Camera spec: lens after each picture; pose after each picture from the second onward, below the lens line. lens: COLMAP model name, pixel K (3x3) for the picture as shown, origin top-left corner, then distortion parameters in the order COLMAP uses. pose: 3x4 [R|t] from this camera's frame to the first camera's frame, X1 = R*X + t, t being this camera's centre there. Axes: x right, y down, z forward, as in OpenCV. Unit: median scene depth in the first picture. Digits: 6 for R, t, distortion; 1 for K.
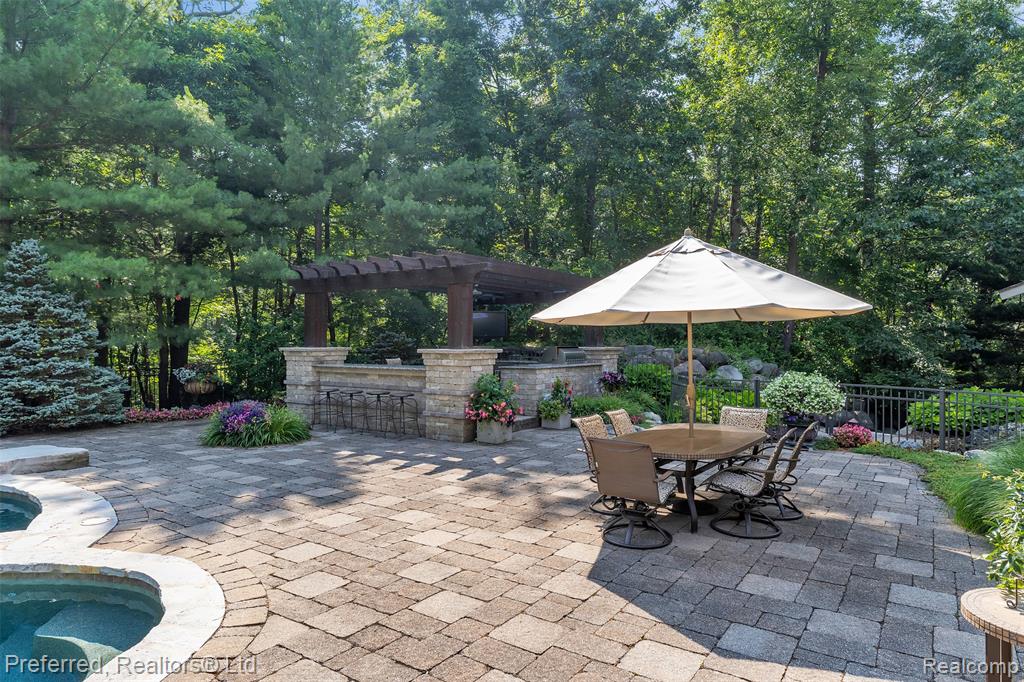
lens RADIAL K [[622.8, 0, 512.3], [0, 622.8, 341.2], [0, 0, 1]] dist [0.001770, 0.000326]
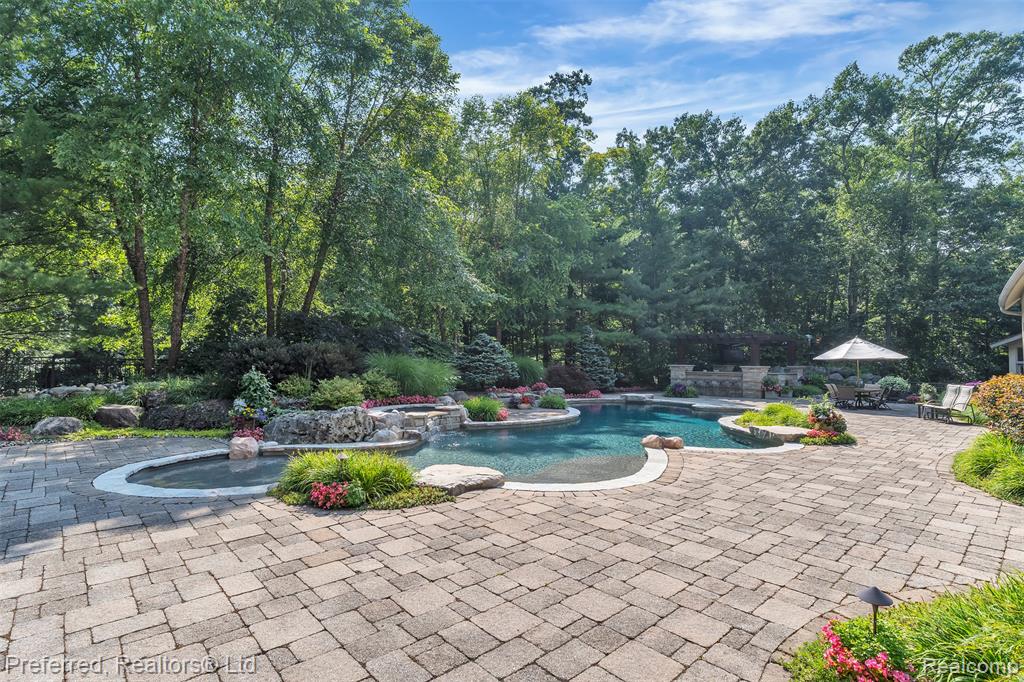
lens RADIAL K [[499.1, 0, 512.0], [0, 499.1, 342.3], [0, 0, 1]] dist [-0.000180, -0.000070]
pose [[0.975045, 0.003168, -0.221983, -0.680201], [-0.011252, 0.999318, -0.035164, -0.005143], [0.221721, 0.036784, 0.974416, -1.511763]]
